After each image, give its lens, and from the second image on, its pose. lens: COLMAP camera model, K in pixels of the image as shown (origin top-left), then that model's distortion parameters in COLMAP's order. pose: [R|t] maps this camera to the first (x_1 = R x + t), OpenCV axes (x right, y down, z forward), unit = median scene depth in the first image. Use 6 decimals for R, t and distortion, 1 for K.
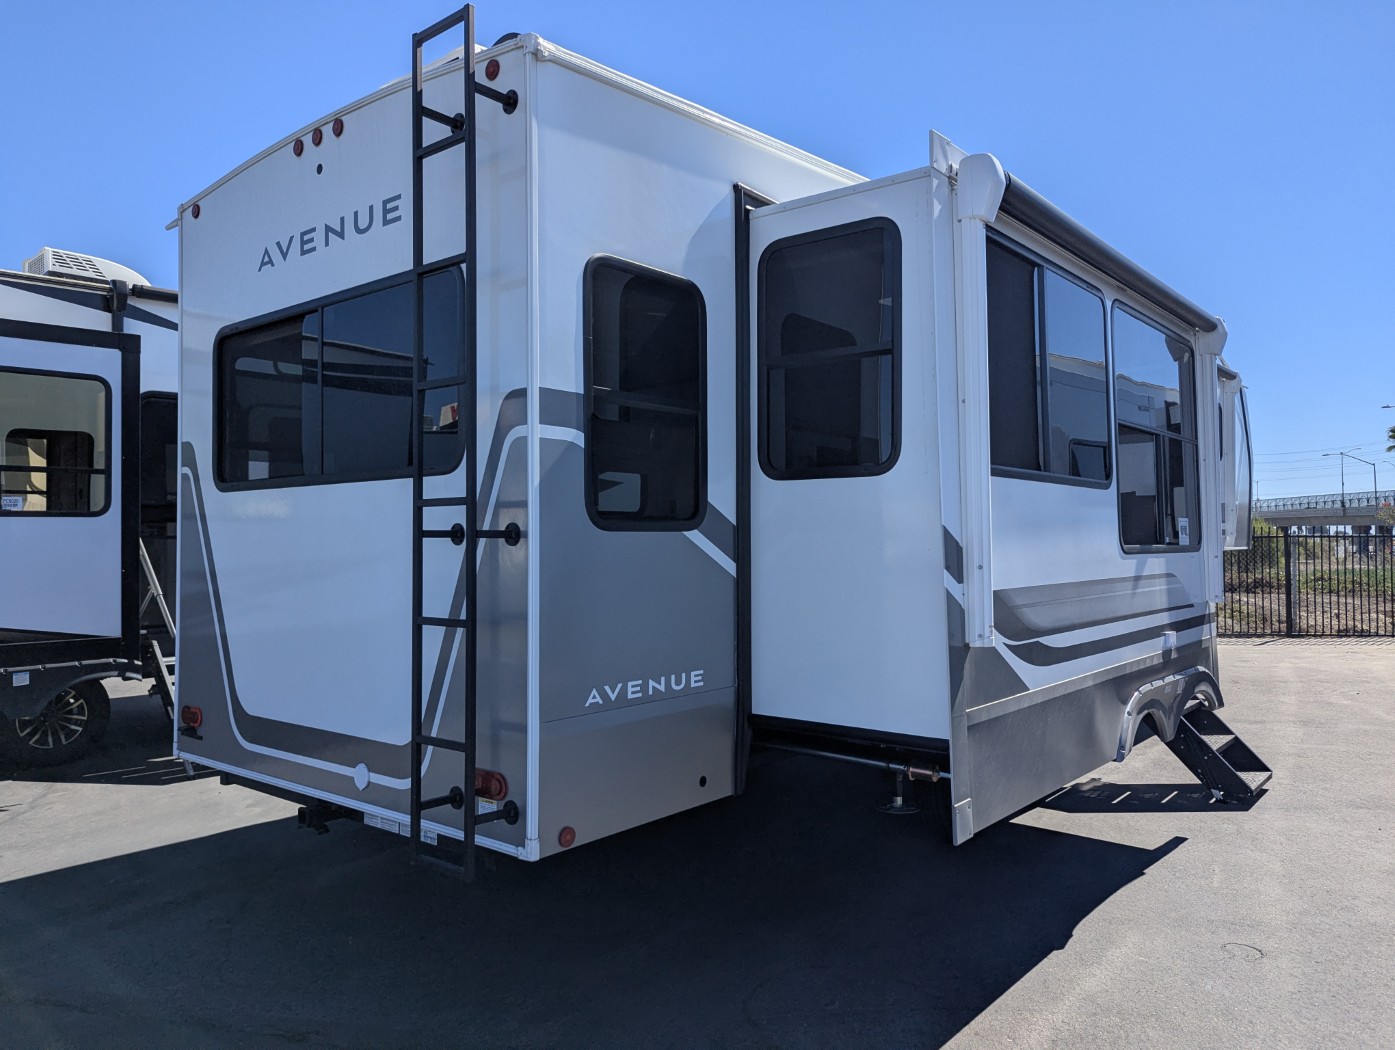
lens RADIAL K [[988.7, 0, 699.9], [0, 988.7, 517.9], [0, 0, 1]] dist [0.048892, -0.042176]
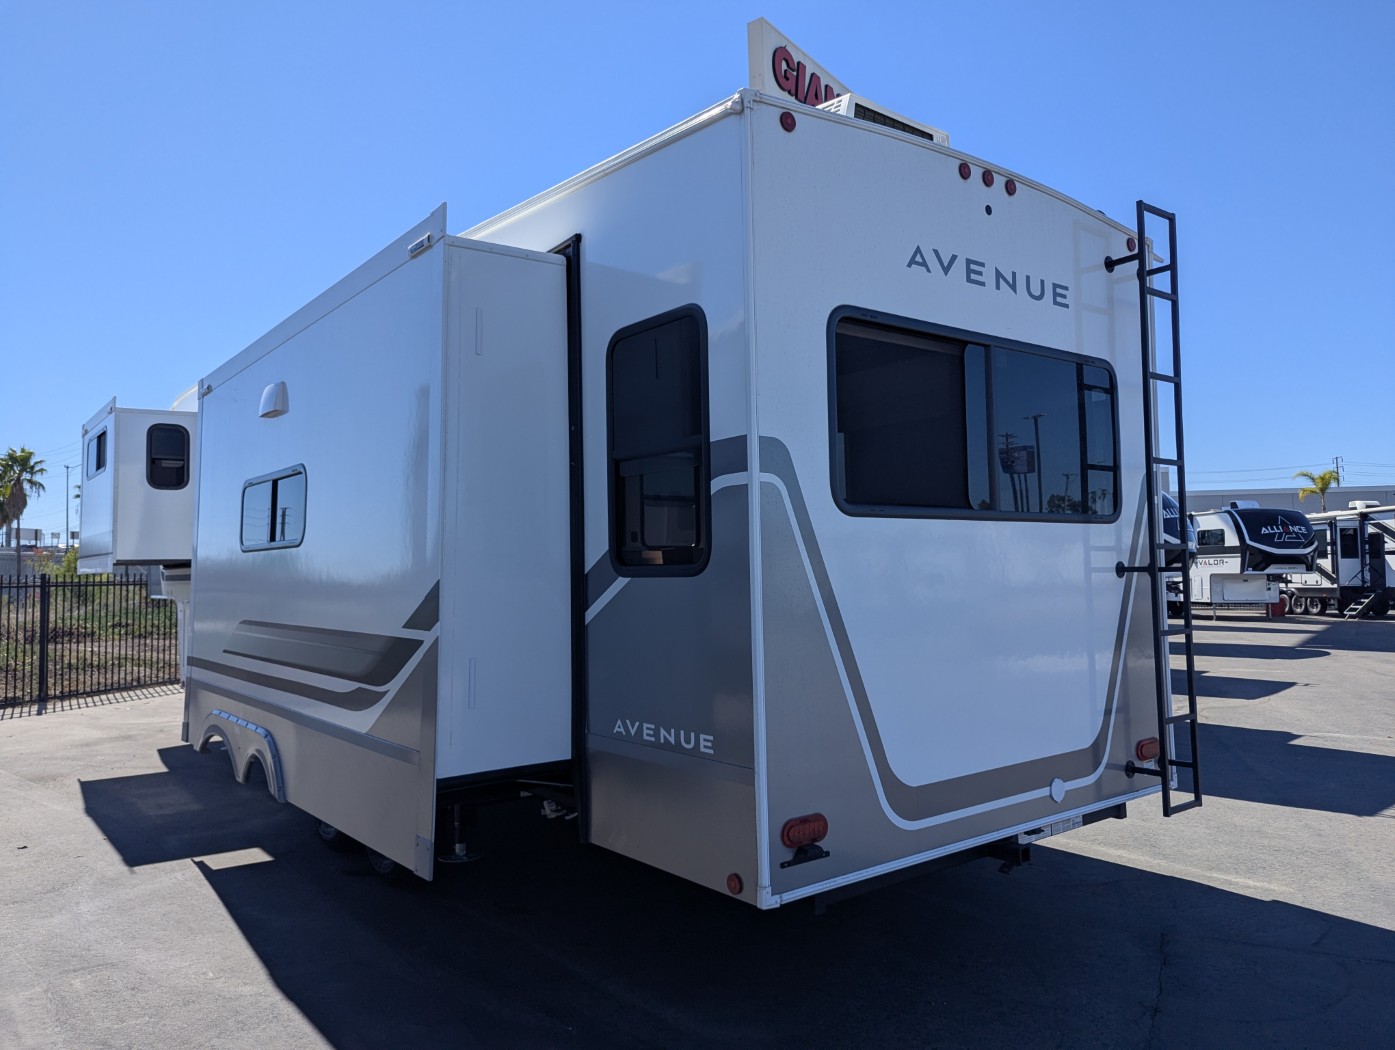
lens RADIAL K [[988.7, 0, 699.3], [0, 988.7, 523.1], [0, 0, 1]] dist [0.048892, -0.042176]
pose [[0.210297, 0.052897, 0.976205, -1.427195], [-0.006832, 0.998590, -0.052638, 0.023442], [-0.977614, 0.004400, 0.210362, 1.086977]]
